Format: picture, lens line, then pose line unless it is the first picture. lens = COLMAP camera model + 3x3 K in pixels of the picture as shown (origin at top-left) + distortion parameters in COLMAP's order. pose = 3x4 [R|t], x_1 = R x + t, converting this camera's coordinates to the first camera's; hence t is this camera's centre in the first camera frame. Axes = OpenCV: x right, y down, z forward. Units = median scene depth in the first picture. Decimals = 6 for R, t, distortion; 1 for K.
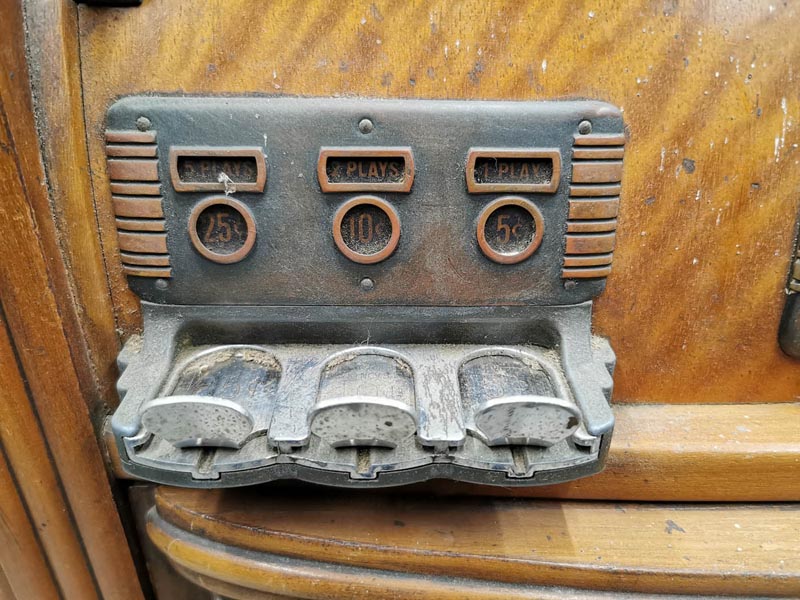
lens RADIAL K [[618.6, 0, 393.1], [0, 618.6, 286.3], [0, 0, 1]] dist [0.008485, -0.002953]
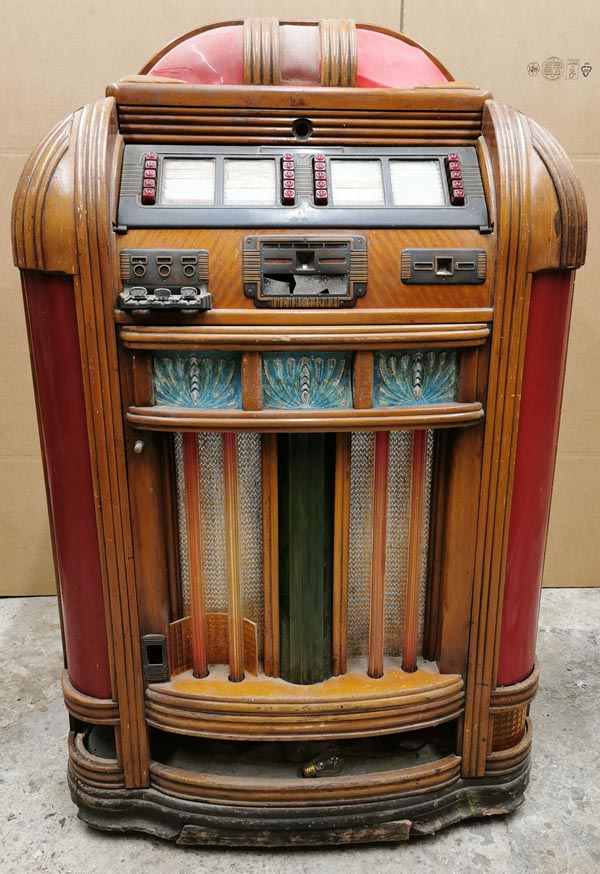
lens RADIAL K [[818.5, 0, 300.0], [0, 818.5, 437.0], [0, 0, 1]] dist [-0.002950, -0.001512]
pose [[0.999671, -0.009084, 0.023980, 1.048189], [0.012792, 0.987147, -0.159300, 2.733974], [-0.022225, 0.159555, 0.986939, -6.464077]]
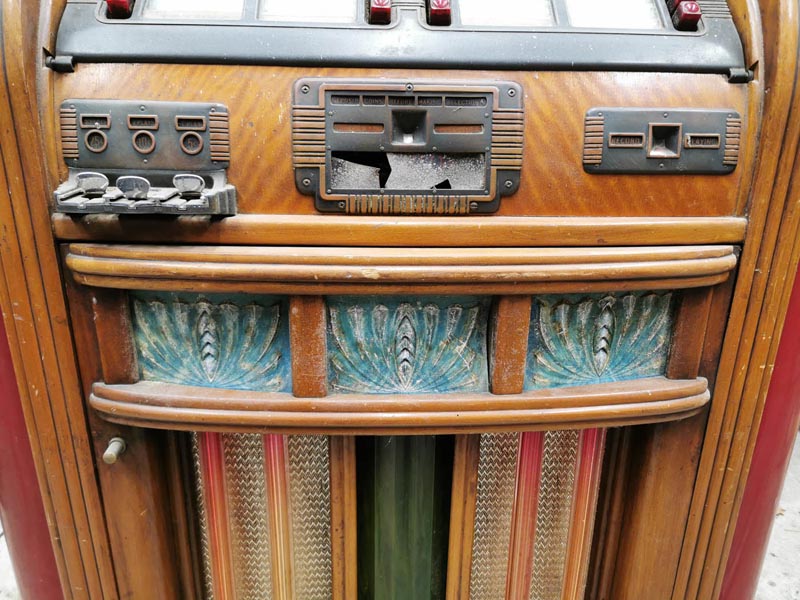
lens RADIAL K [[618.6, 0, 393.1], [0, 618.6, 286.3], [0, 0, 1]] dist [0.008485, -0.002953]
pose [[0.999643, 0.003379, 0.026509, 1.138766], [0.000675, 0.988464, -0.151454, 1.106995], [-0.026715, 0.151418, 0.988109, -2.009293]]
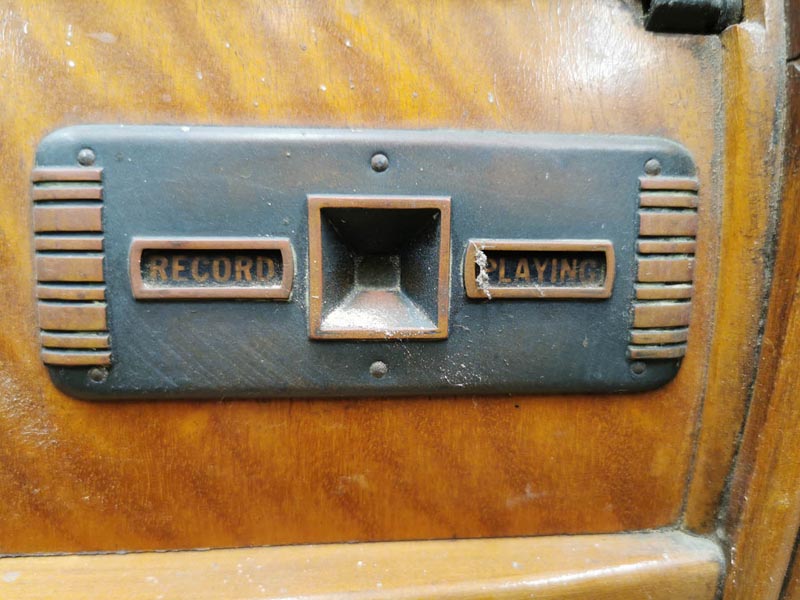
lens RADIAL K [[618.6, 0, 393.1], [0, 618.6, 286.3], [0, 0, 1]] dist [0.008485, -0.002953]
pose [[0.997345, -0.001924, 0.072798, 2.612428], [0.013687, 0.986789, -0.161430, -0.000686], [-0.071526, 0.161998, 0.984196, 0.315304]]
